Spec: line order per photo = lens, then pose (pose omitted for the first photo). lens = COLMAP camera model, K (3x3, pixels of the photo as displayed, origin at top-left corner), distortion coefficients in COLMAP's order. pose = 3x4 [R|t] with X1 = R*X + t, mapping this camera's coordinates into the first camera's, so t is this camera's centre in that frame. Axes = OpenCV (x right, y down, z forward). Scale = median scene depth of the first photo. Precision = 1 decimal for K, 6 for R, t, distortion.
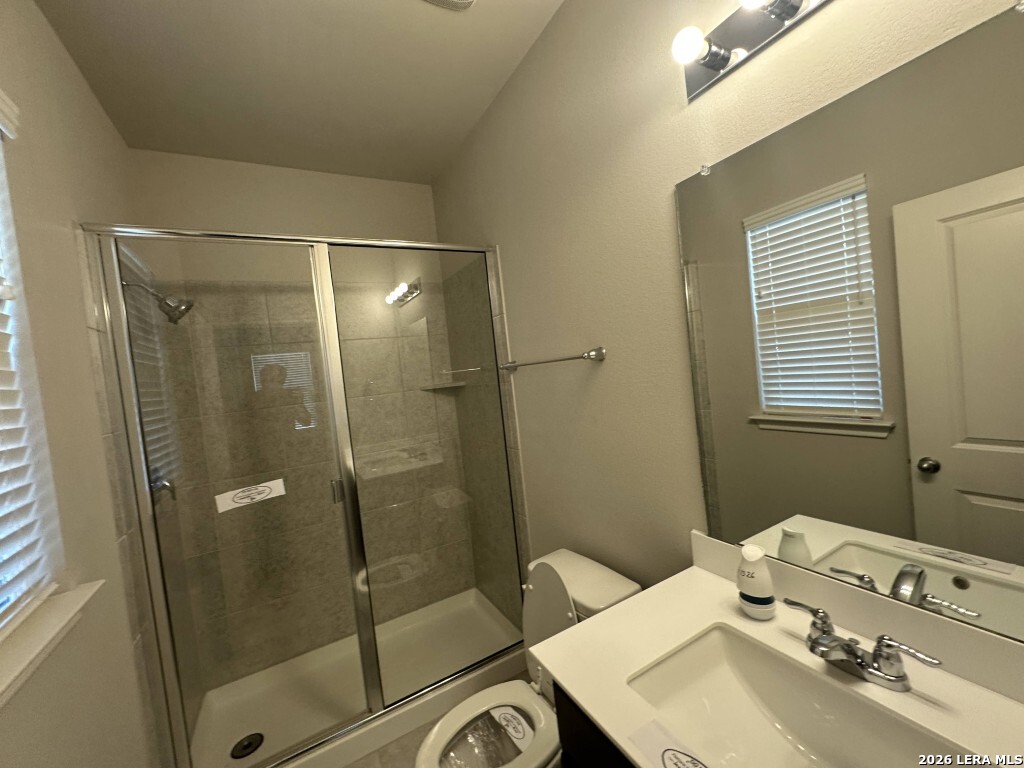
lens RADIAL K [[414.0, 0, 510.6], [0, 414.0, 385.1], [0, 0, 1]] dist [-0.000806, 0.001194]
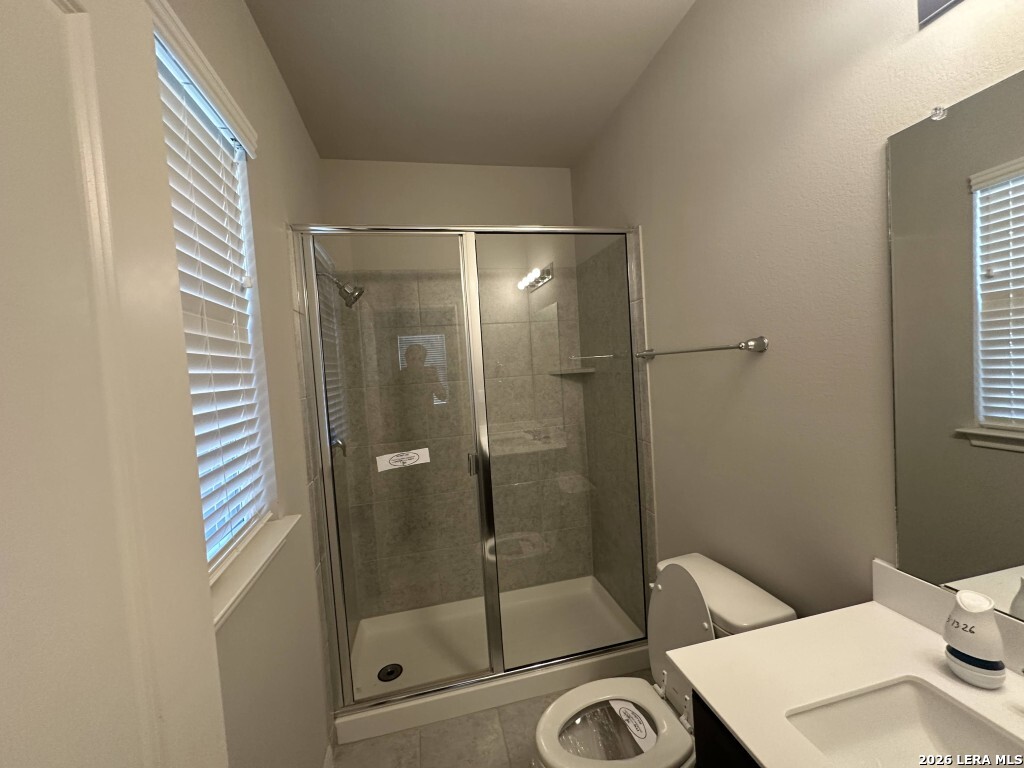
lens RADIAL K [[414.0, 0, 508.7], [0, 414.0, 384.8], [0, 0, 1]] dist [-0.000806, 0.001194]
pose [[0.957399, 0.057291, -0.283029, -0.034609], [-0.047927, 0.998053, 0.039906, 0.001537], [0.284765, -0.024641, 0.958281, -0.000120]]
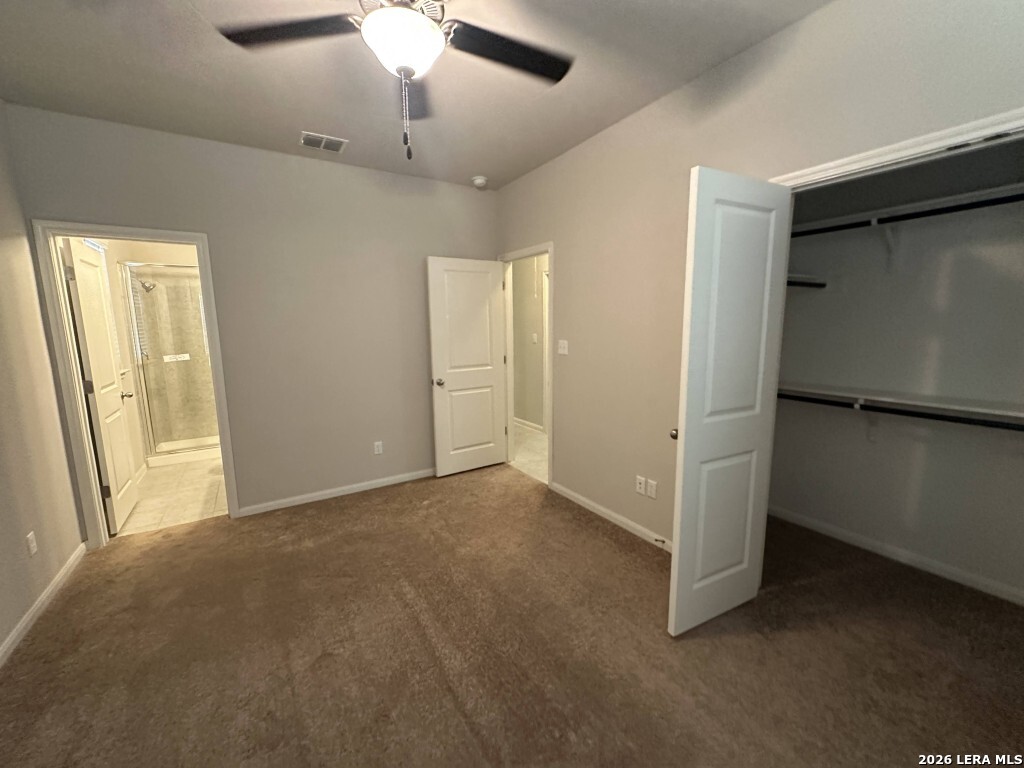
lens RADIAL K [[414.0, 0, 509.0], [0, 414.0, 385.3], [0, 0, 1]] dist [-0.000806, 0.001194]
pose [[0.994076, 0.086379, 0.065960, 1.287096], [-0.093040, 0.990040, 0.105662, -0.057037], [-0.056176, -0.111173, 0.992212, -1.728235]]
